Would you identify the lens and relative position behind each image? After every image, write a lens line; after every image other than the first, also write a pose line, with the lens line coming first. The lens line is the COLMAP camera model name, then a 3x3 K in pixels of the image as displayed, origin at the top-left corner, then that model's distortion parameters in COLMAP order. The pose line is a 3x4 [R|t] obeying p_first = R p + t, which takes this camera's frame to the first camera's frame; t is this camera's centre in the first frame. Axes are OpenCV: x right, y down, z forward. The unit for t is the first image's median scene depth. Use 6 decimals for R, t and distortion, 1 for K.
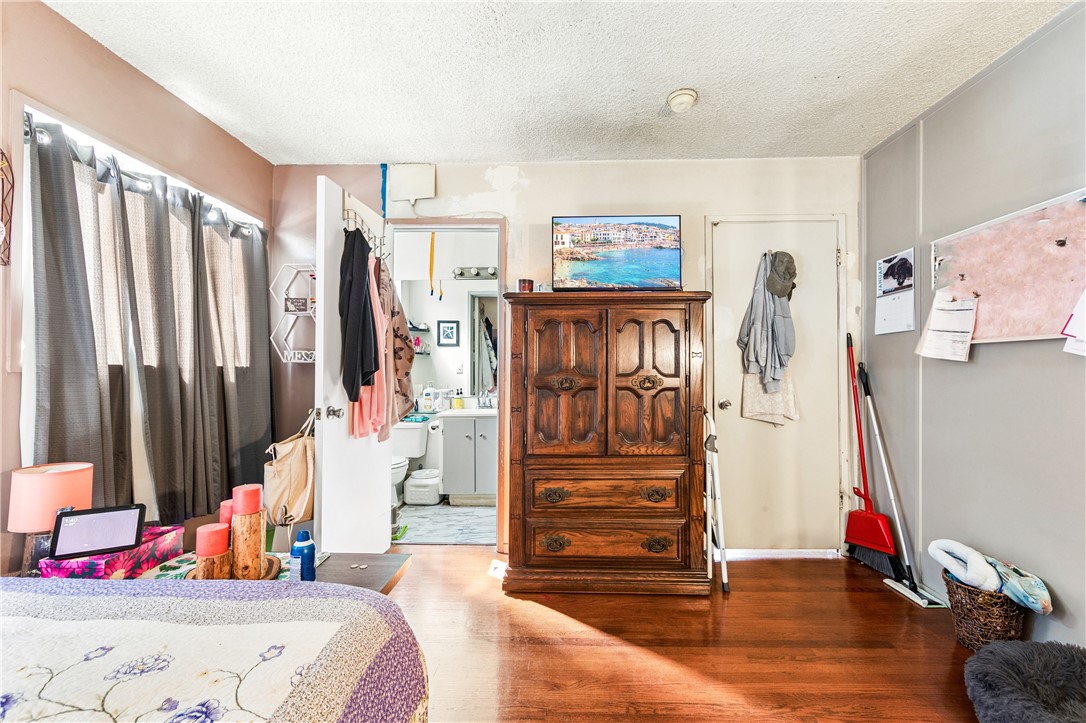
lens RADIAL K [[441.7, 0, 547.6], [0, 441.7, 365.8], [0, 0, 1]] dist [-0.007958, 0.000526]
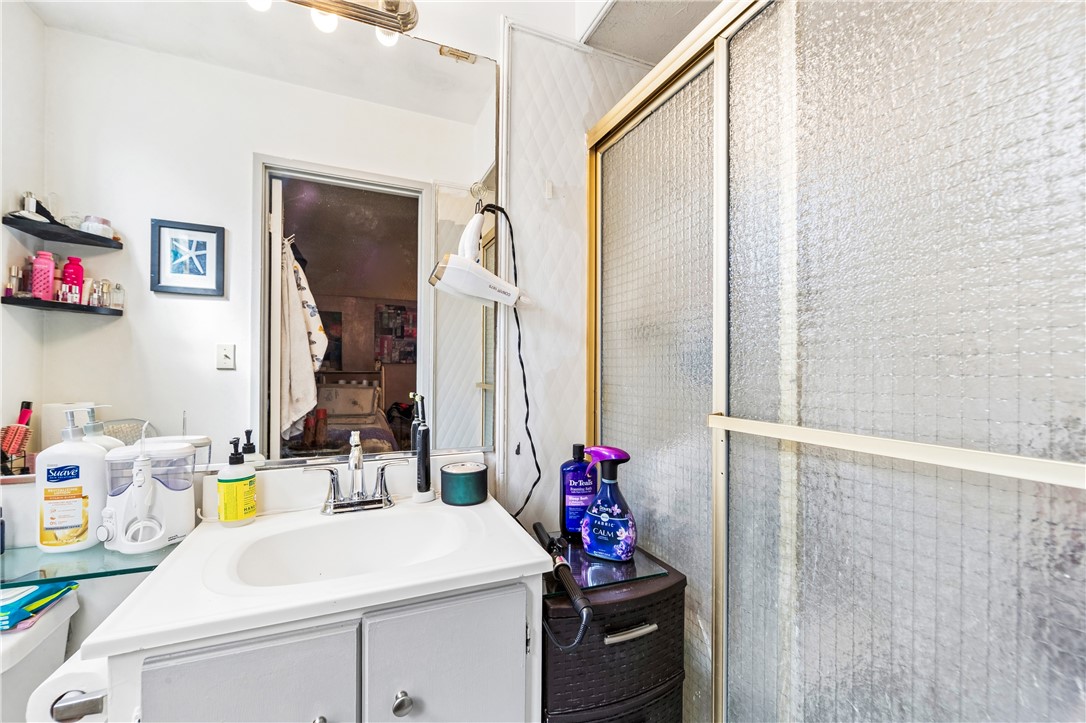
lens RADIAL K [[441.7, 0, 541.8], [0, 441.7, 360.8], [0, 0, 1]] dist [-0.007958, 0.000526]
pose [[0.901096, 0.000344, 0.433618, -0.120148], [-0.003905, 0.999966, 0.007323, 0.006537], [-0.433601, -0.008292, 0.901067, 0.547375]]
